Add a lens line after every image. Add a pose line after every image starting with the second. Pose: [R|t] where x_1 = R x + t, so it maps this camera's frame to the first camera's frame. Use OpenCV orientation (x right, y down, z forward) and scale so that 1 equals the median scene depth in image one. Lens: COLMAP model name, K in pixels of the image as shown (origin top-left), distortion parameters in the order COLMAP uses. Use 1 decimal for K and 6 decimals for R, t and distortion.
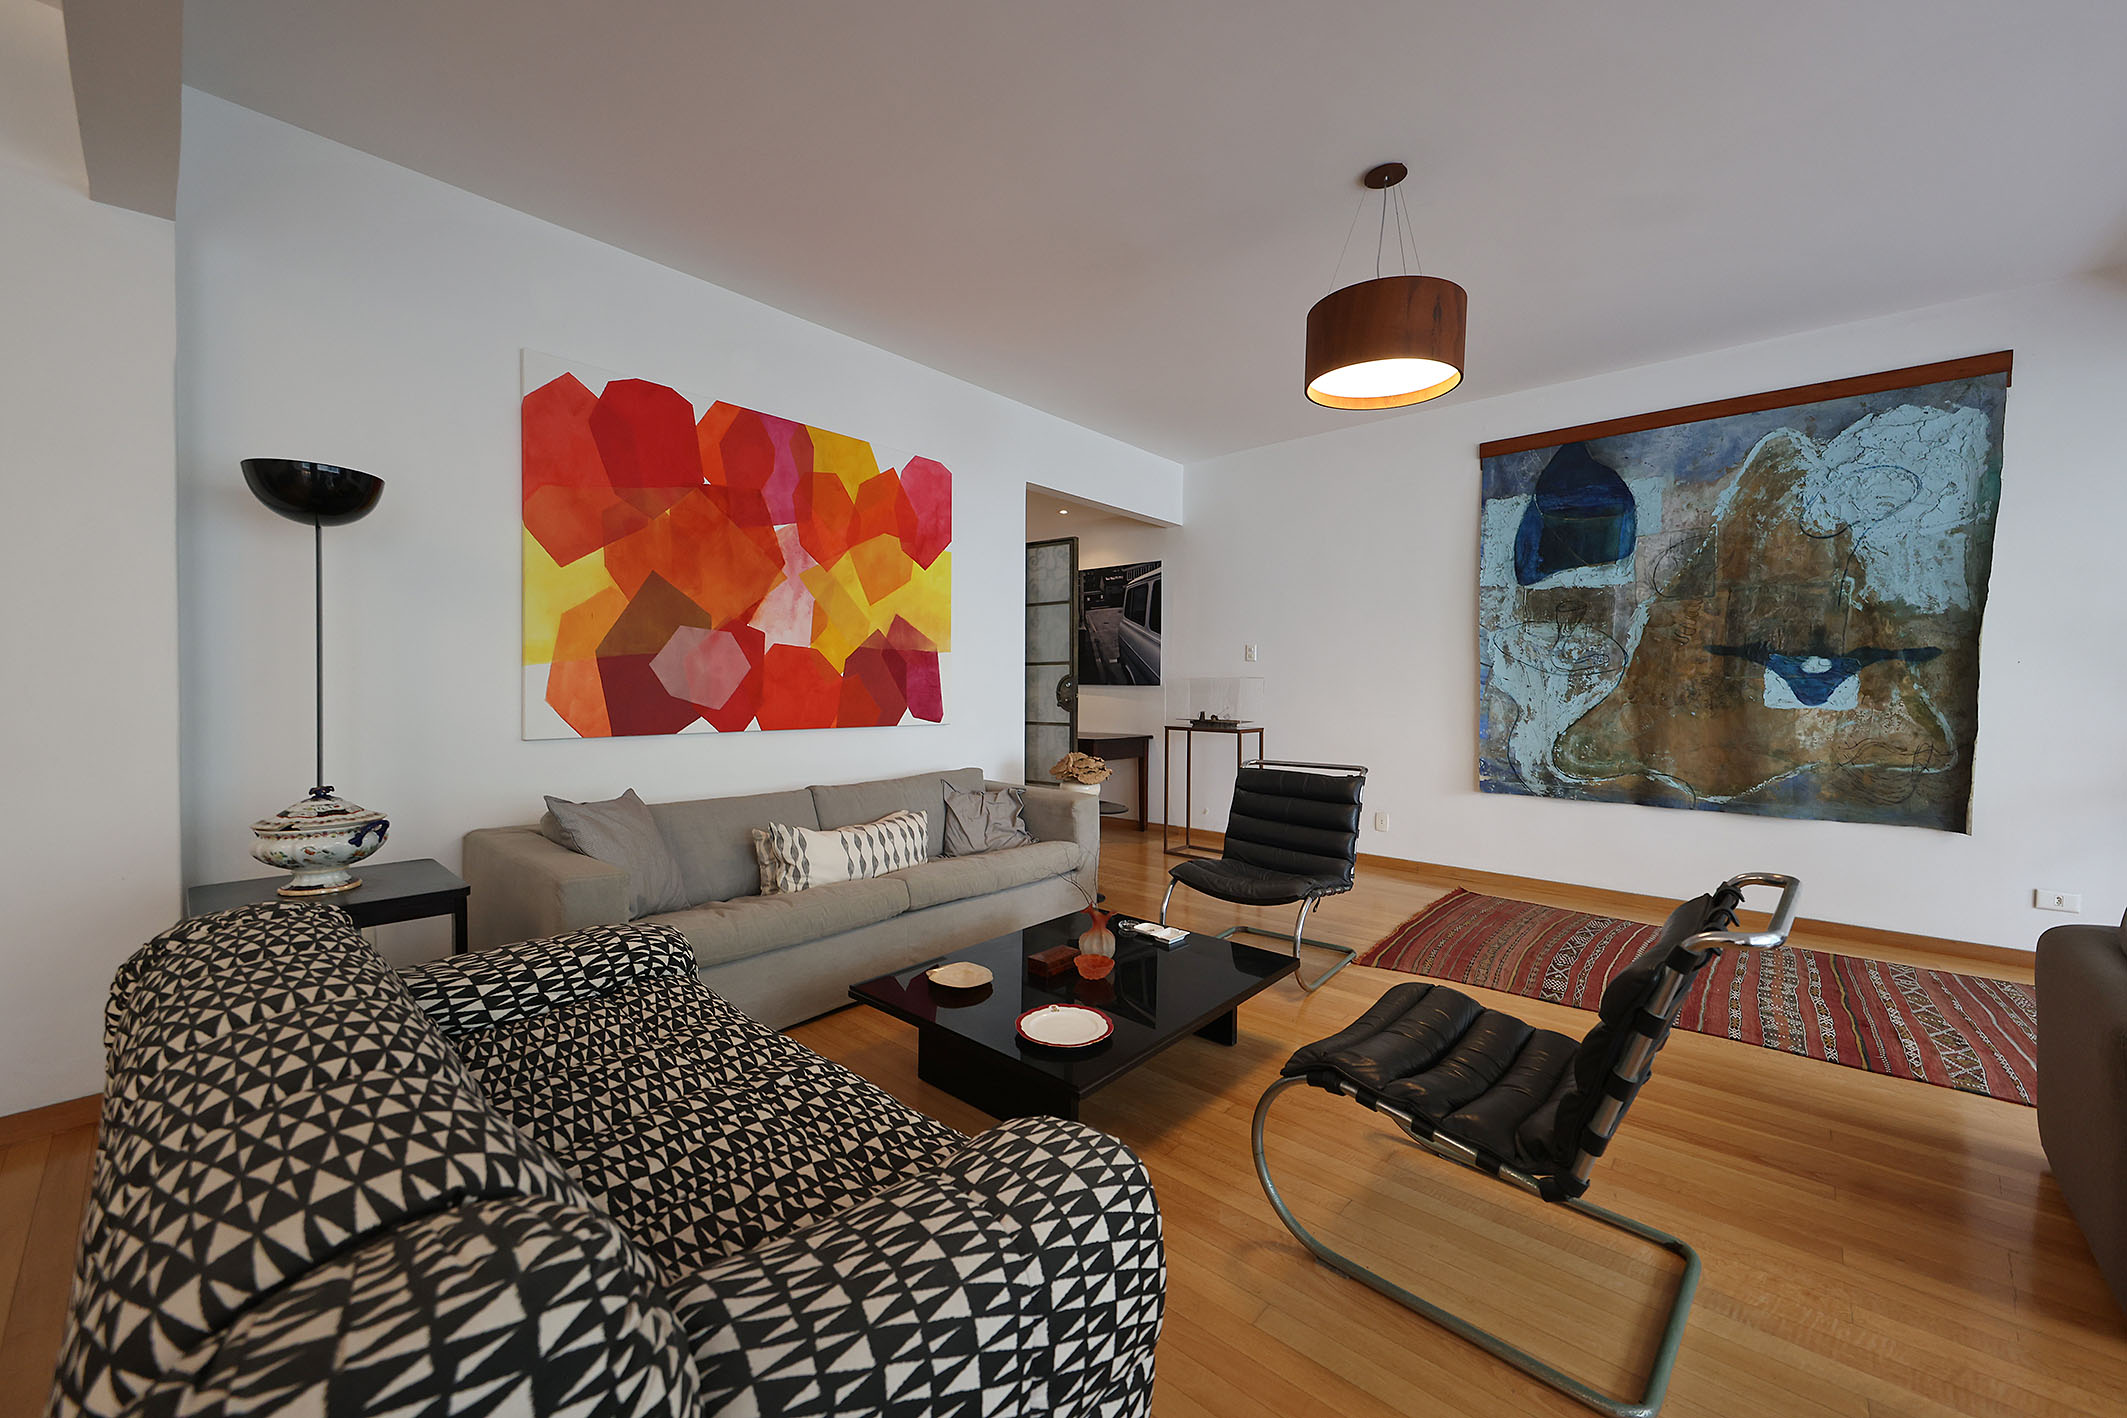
lens RADIAL K [[812.6, 0, 1062.8], [0, 812.6, 698.2], [0, 0, 1]] dist [-0.000962, -0.000755]
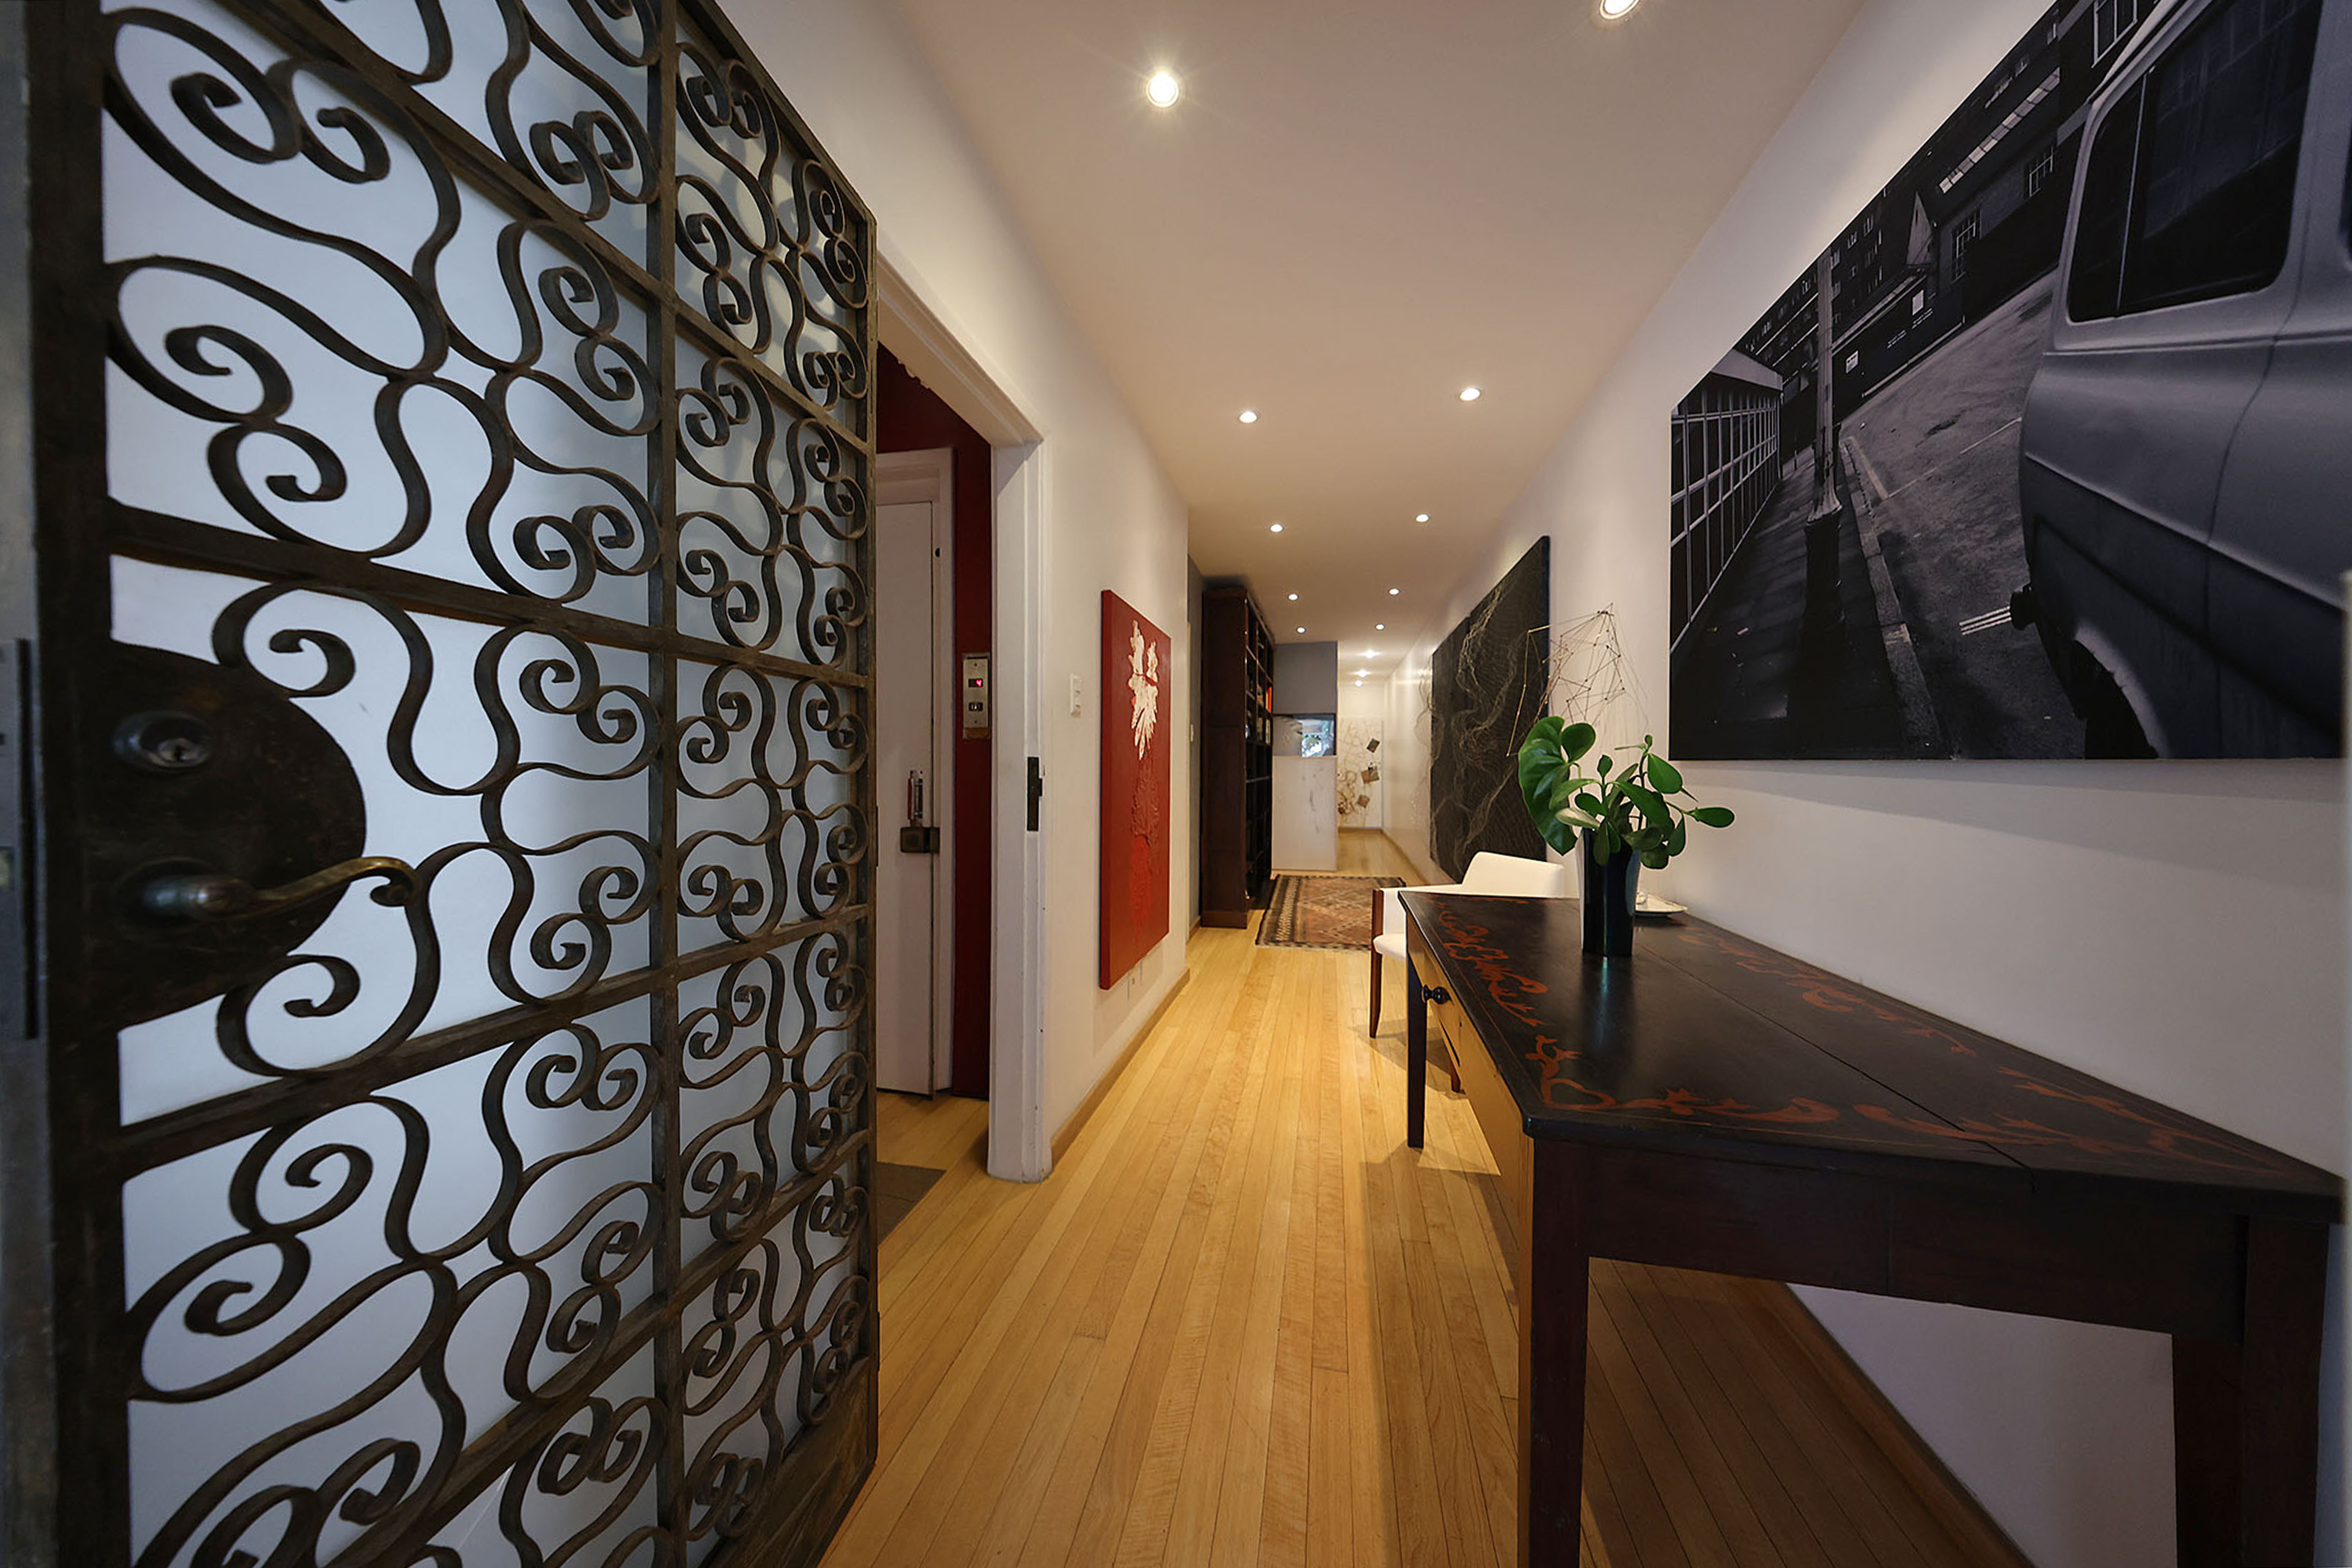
lens RADIAL K [[693.1, 0, 1184.2], [0, 693.1, 780.3], [0, 0, 1]] dist [0.000760, 0.000030]
pose [[0.499085, 0.011882, -0.866472, 0.197957], [-0.012360, 0.999902, 0.006592, -0.019099], [0.866465, 0.007420, 0.499183, 1.446193]]
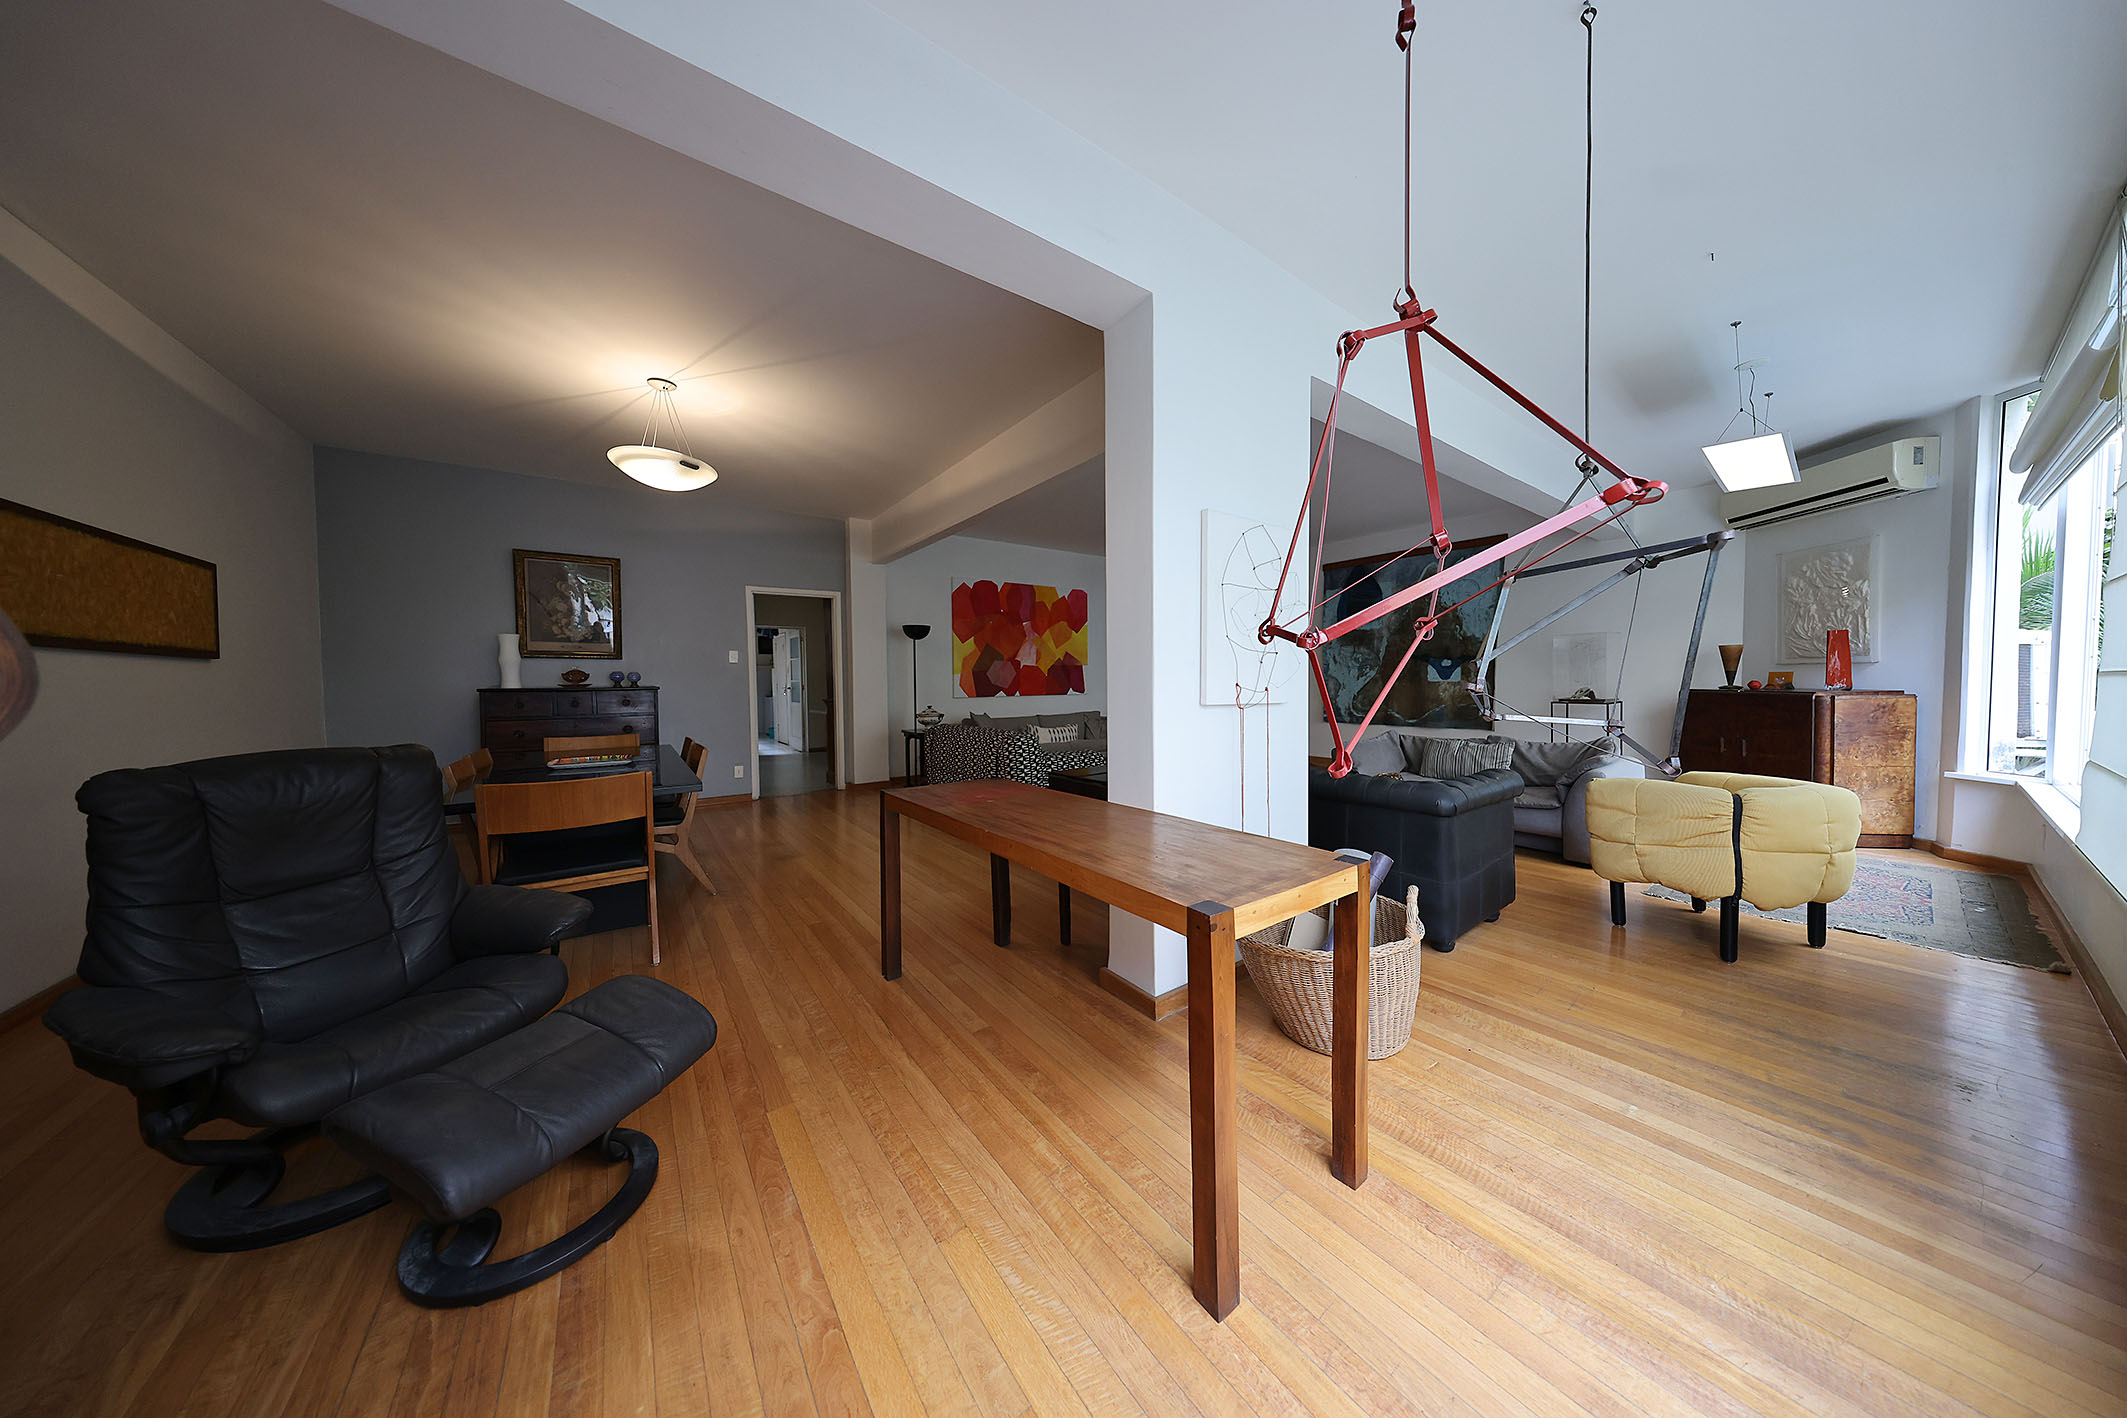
lens RADIAL K [[626.8, 0, 1045.8], [0, 626.8, 707.7], [0, 0, 1]] dist [0.000760, 0.000030]
pose [[0.970614, -0.008402, -0.240496, 0.247912], [0.015762, 0.999464, 0.028696, 0.020450], [0.240126, -0.031643, 0.970226, -1.126426]]
